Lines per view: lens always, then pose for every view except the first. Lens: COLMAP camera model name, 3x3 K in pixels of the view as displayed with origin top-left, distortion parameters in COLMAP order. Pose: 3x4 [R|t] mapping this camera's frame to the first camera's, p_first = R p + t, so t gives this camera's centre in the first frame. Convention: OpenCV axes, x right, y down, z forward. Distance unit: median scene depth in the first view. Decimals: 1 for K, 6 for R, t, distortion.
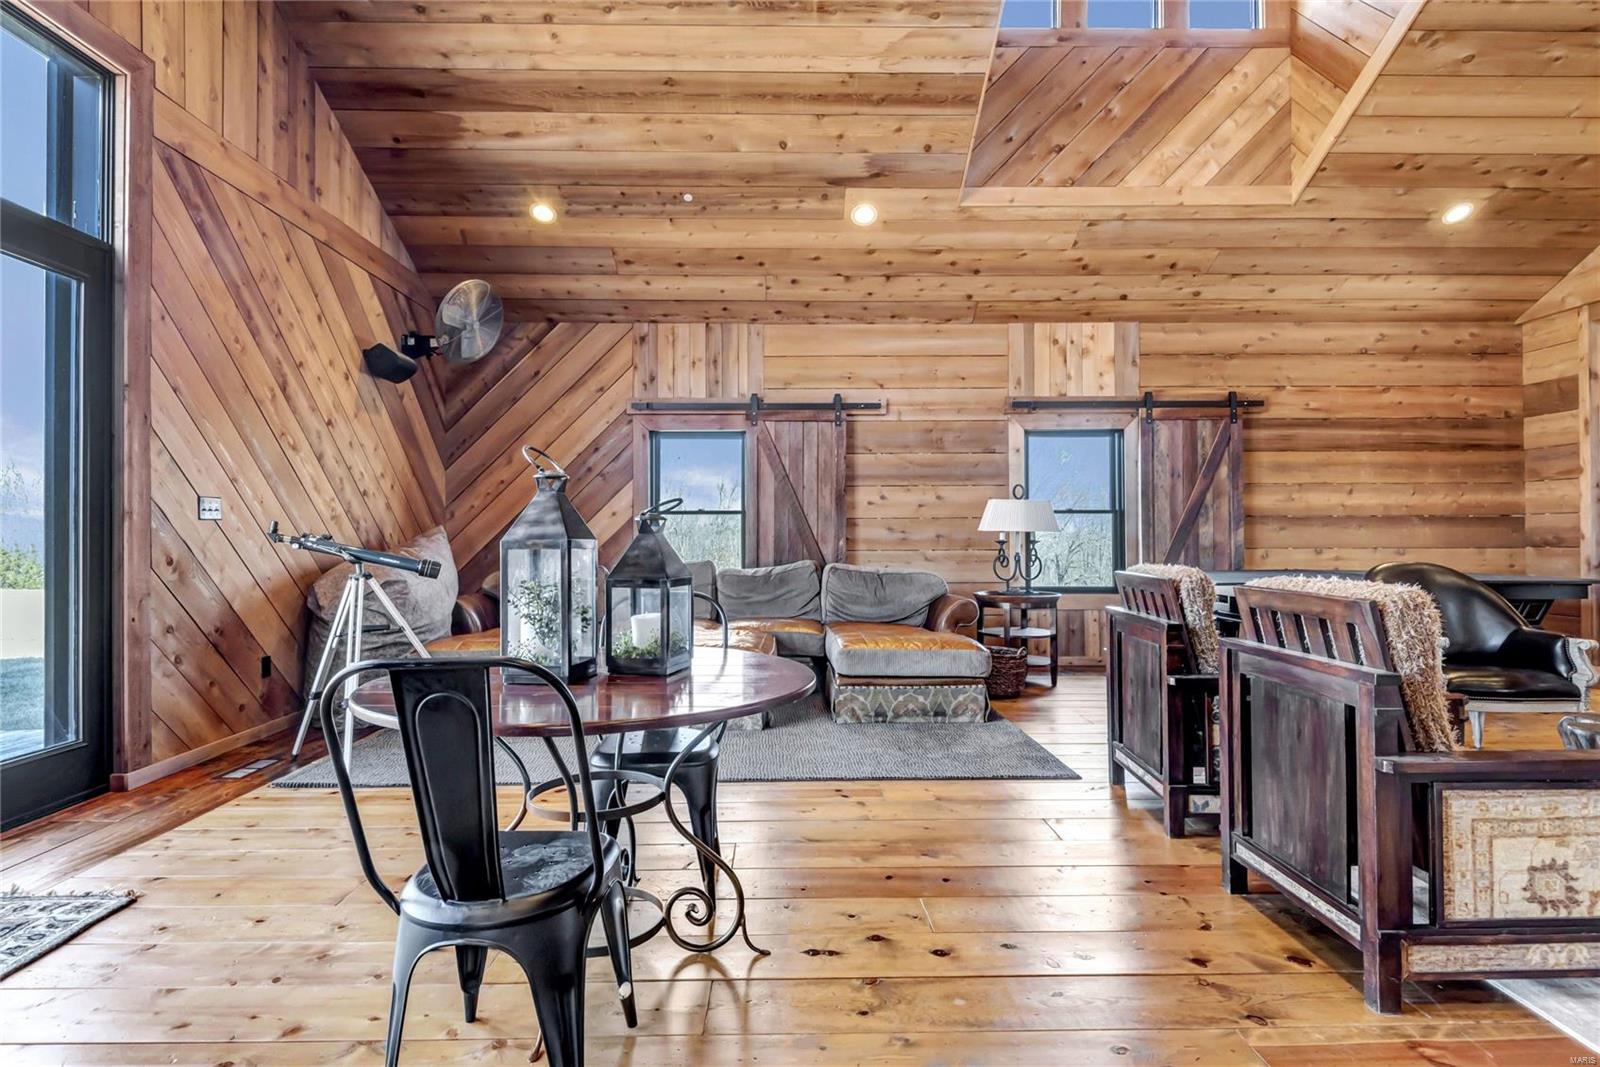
lens RADIAL K [[809.8, 0, 789.9], [0, 809.8, 530.1], [0, 0, 1]] dist [0.012723, -0.015377]
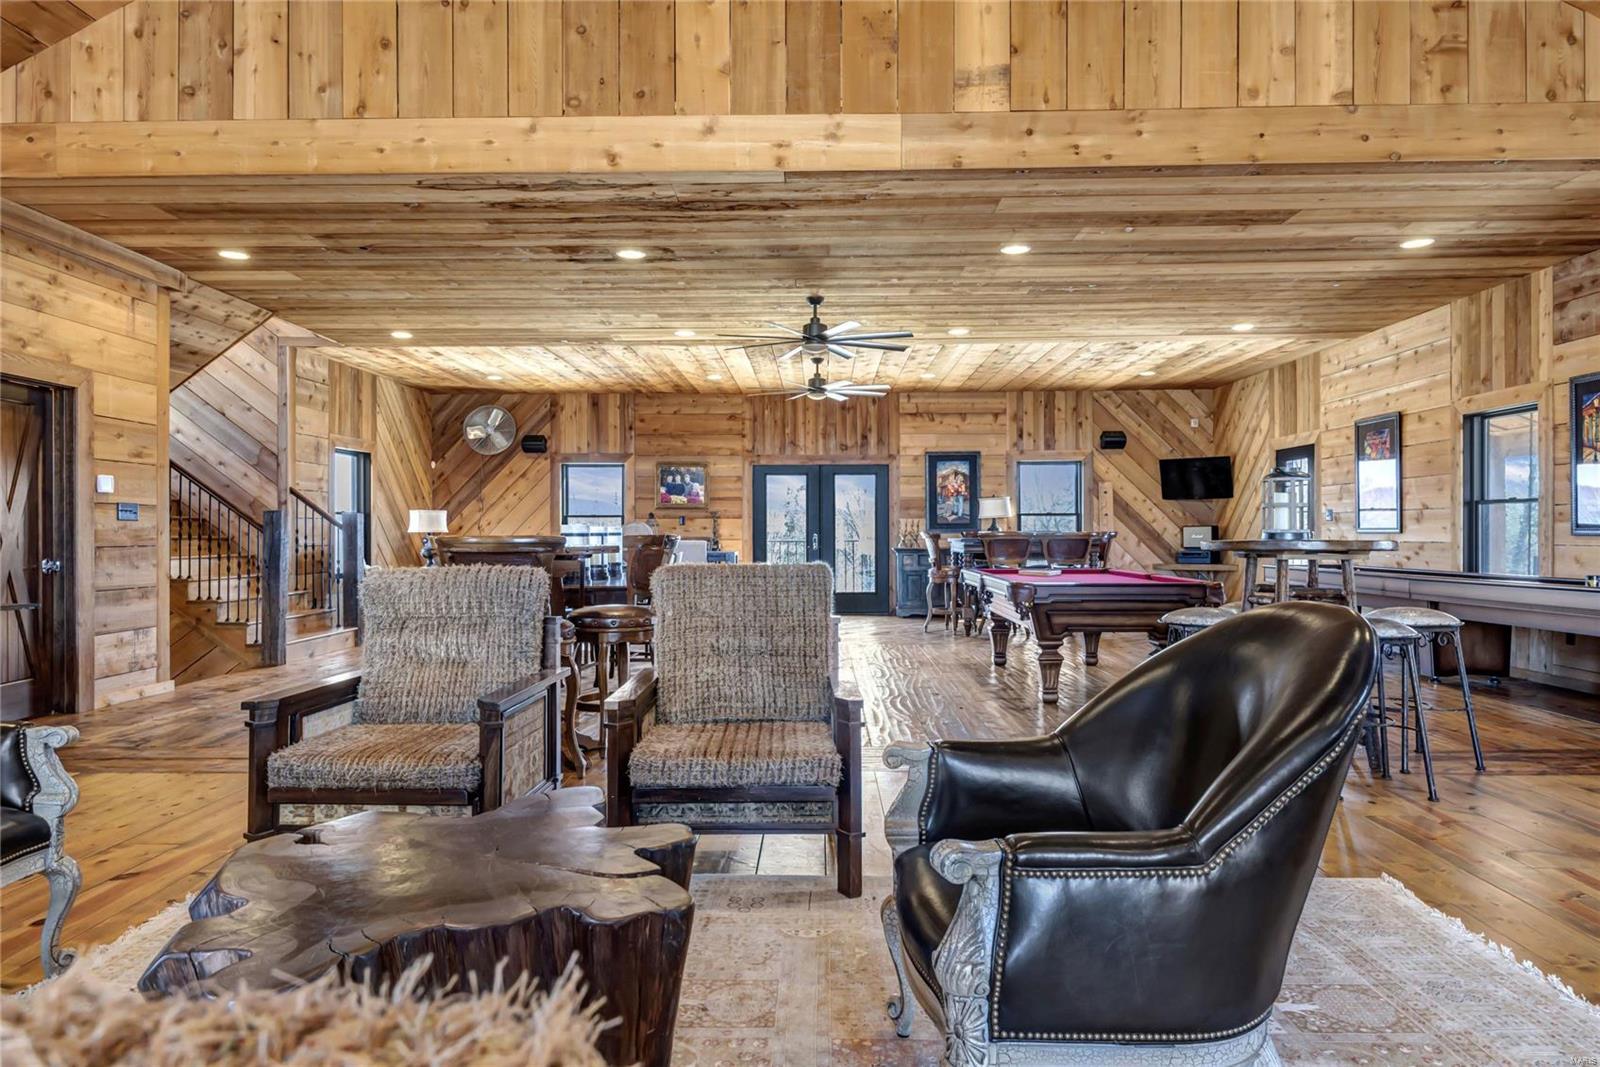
lens RADIAL K [[986.3, 0, 788.6], [0, 986.3, 530.7], [0, 0, 1]] dist [0.027636, -0.019831]
pose [[0.018321, 0.003280, 0.999827, 0.223901], [-0.006144, 0.999976, -0.003168, 0.003016], [-0.999813, -0.006085, 0.018341, 0.337554]]
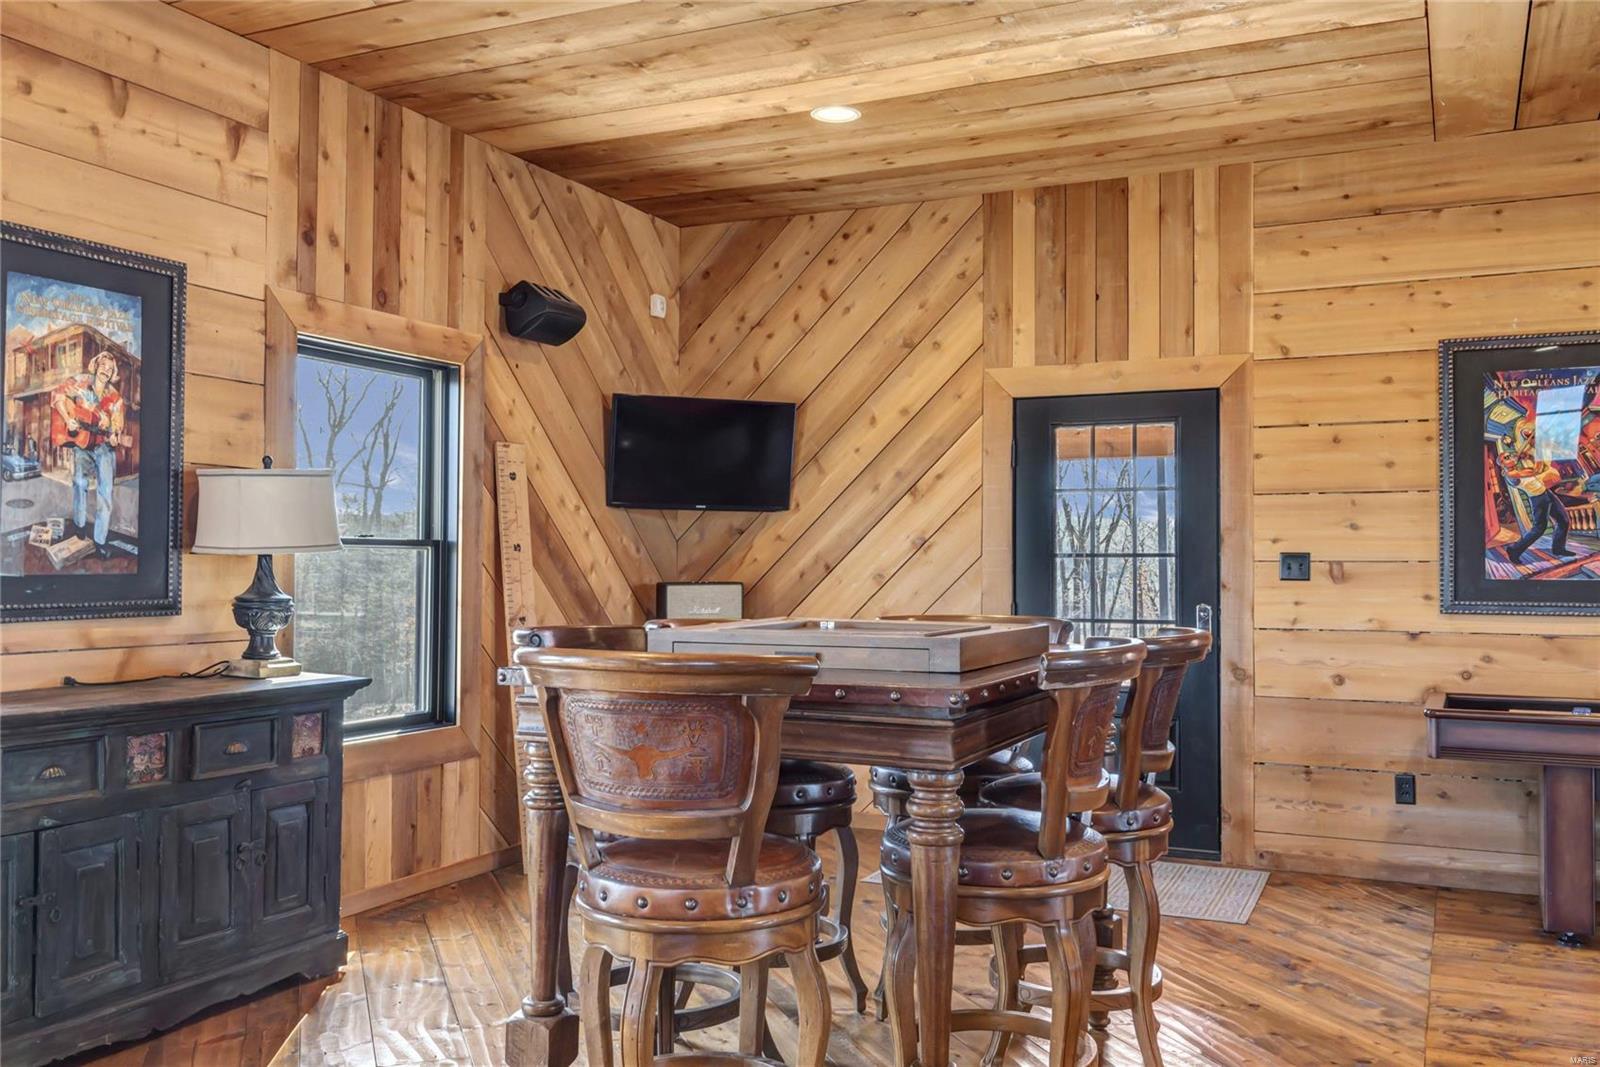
lens RADIAL K [[1378.6, 0, 786.3], [0, 1378.6, 534.3], [0, 0, 1]] dist [0.012661, -0.006897]
pose [[-0.908694, 0.006374, 0.417415, 1.908502], [-0.007440, 0.999477, -0.031458, -0.024606], [-0.417397, -0.031691, -0.908171, 0.472351]]
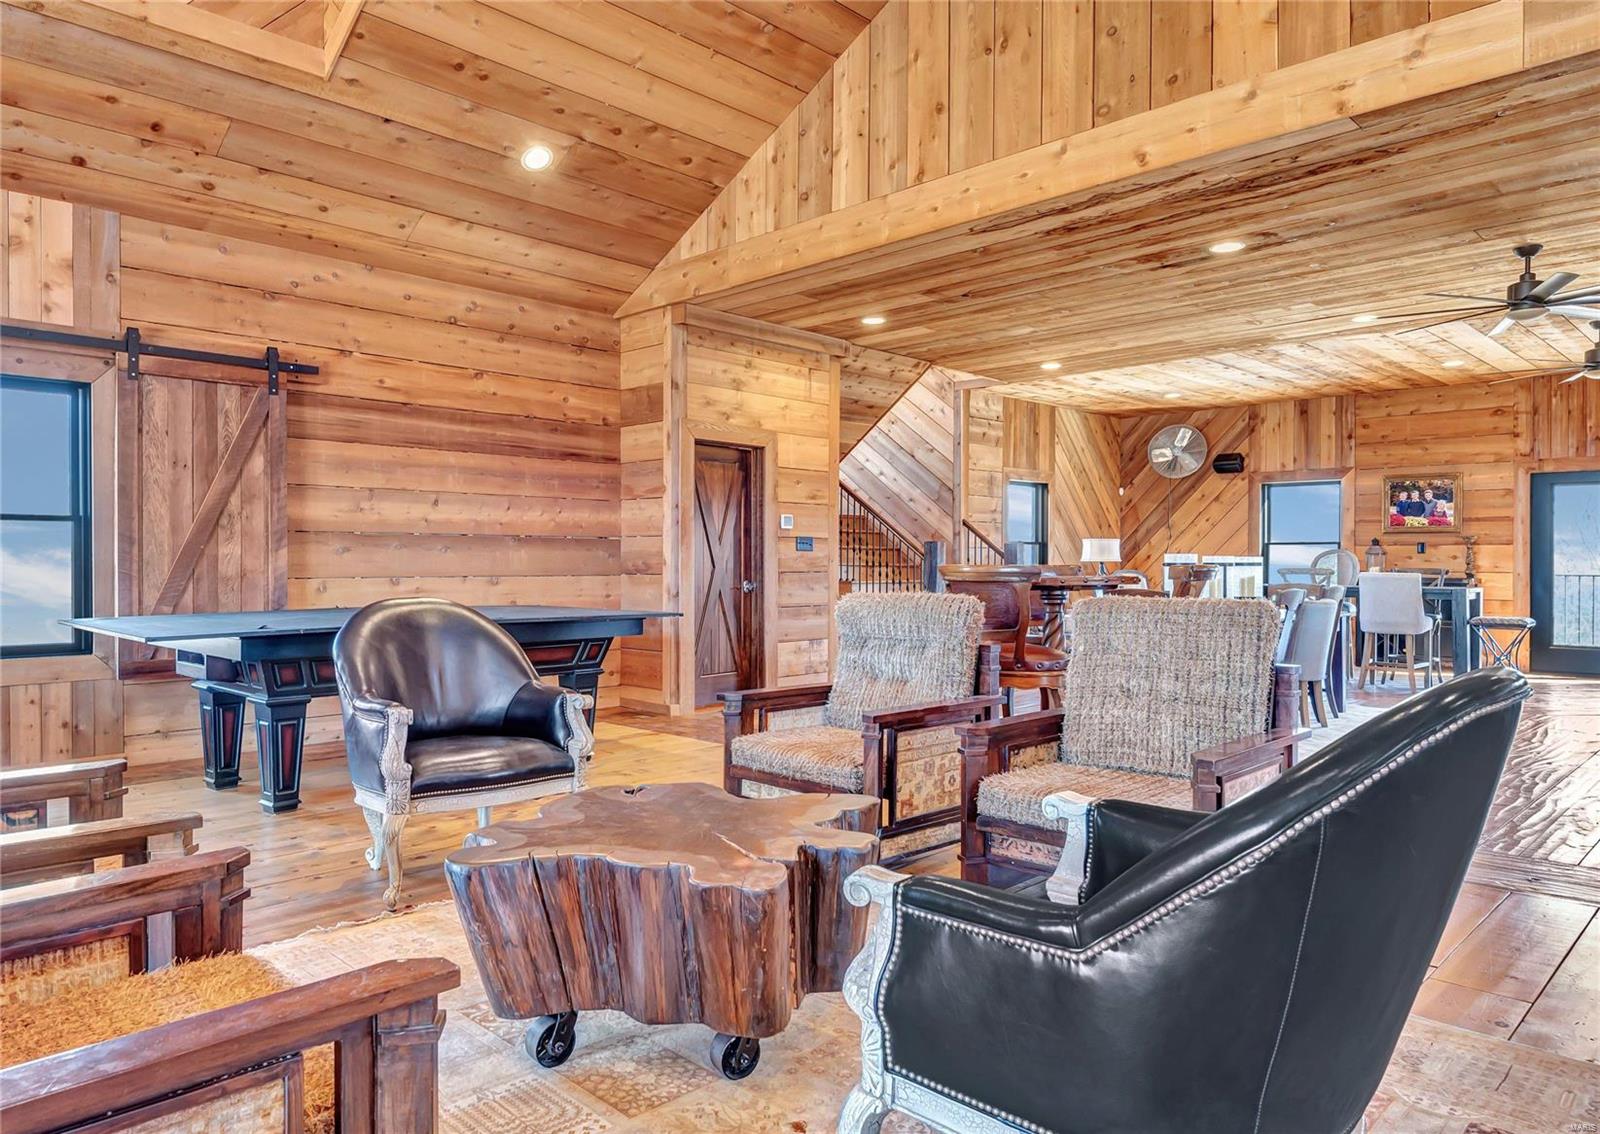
lens RADIAL K [[1040.5, 0, 754.5], [0, 1040.5, 566.7], [0, 0, 1]] dist [0.030200, -0.024054]
pose [[0.708722, -0.000894, 0.705487, 0.266361], [-0.008783, 0.999911, 0.010091, 0.000256], [-0.705433, -0.013348, 0.708651, 0.117494]]
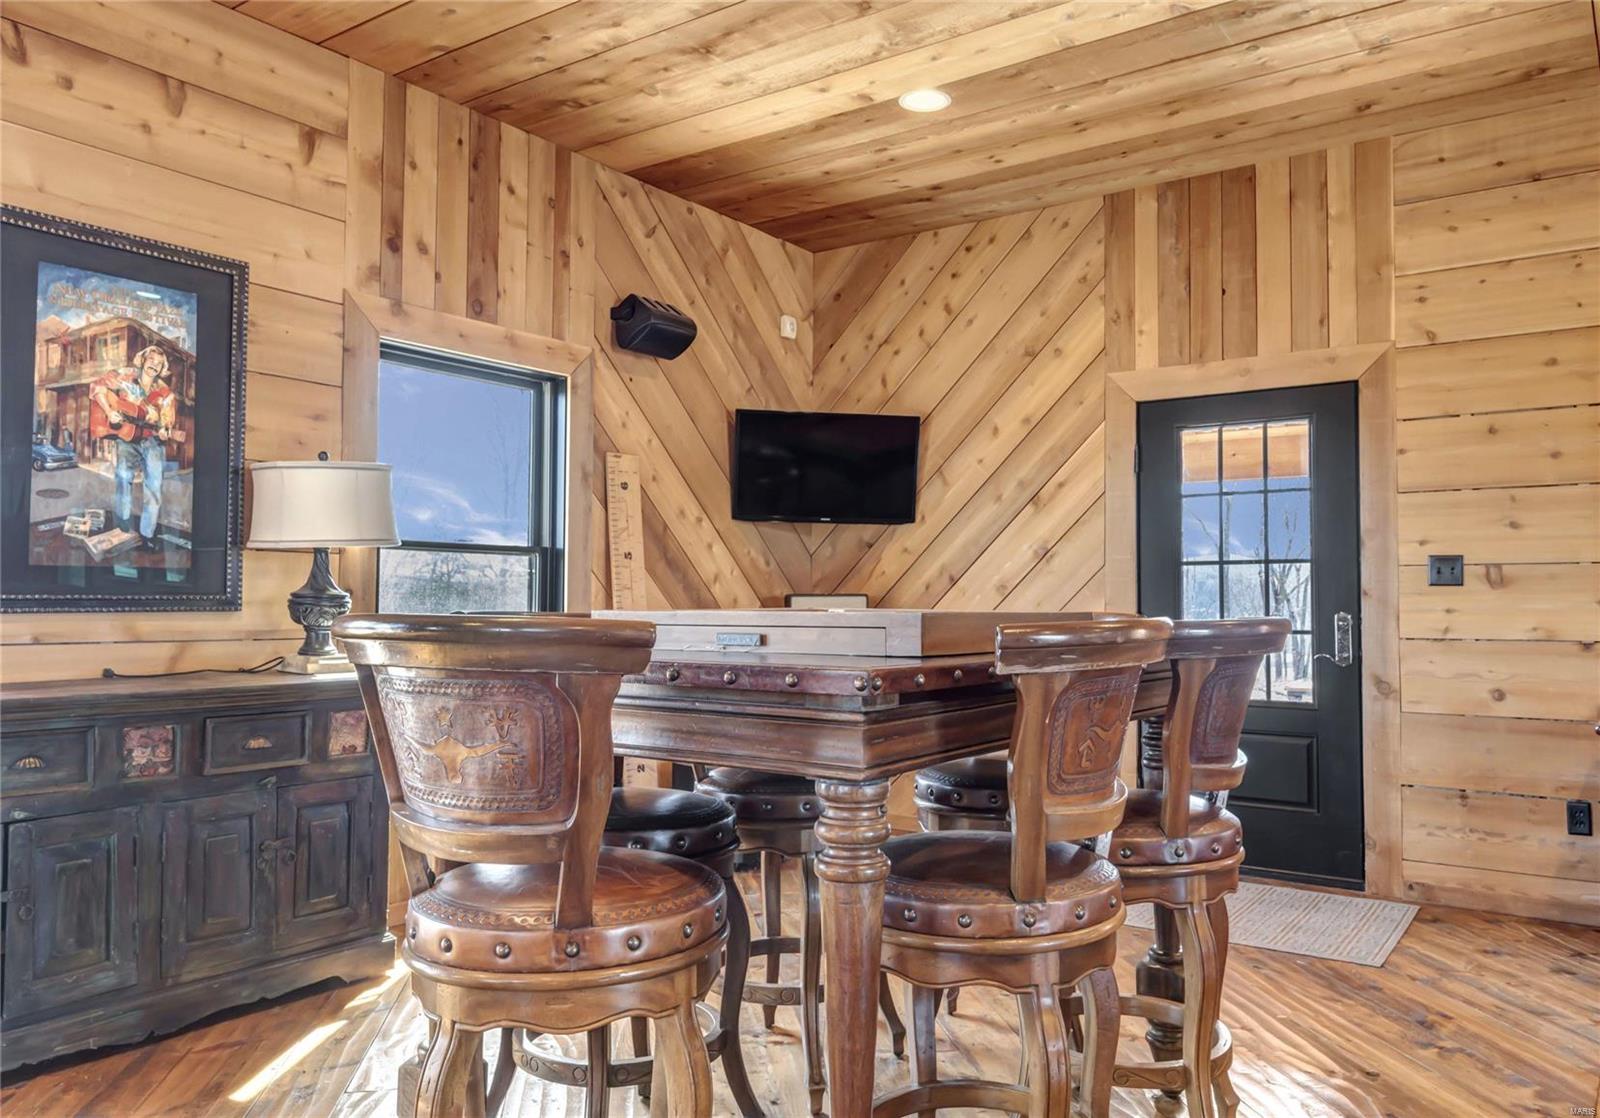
lens RADIAL K [[1175.9, 0, 828.7], [0, 1175.9, 559.0], [0, 0, 1]] dist [0.017249, -0.019189]
pose [[-0.830561, 0.019456, 0.556587, 1.895755], [-0.008442, 0.998835, -0.047513, -0.002622], [-0.556863, -0.044162, -0.829430, 0.286059]]
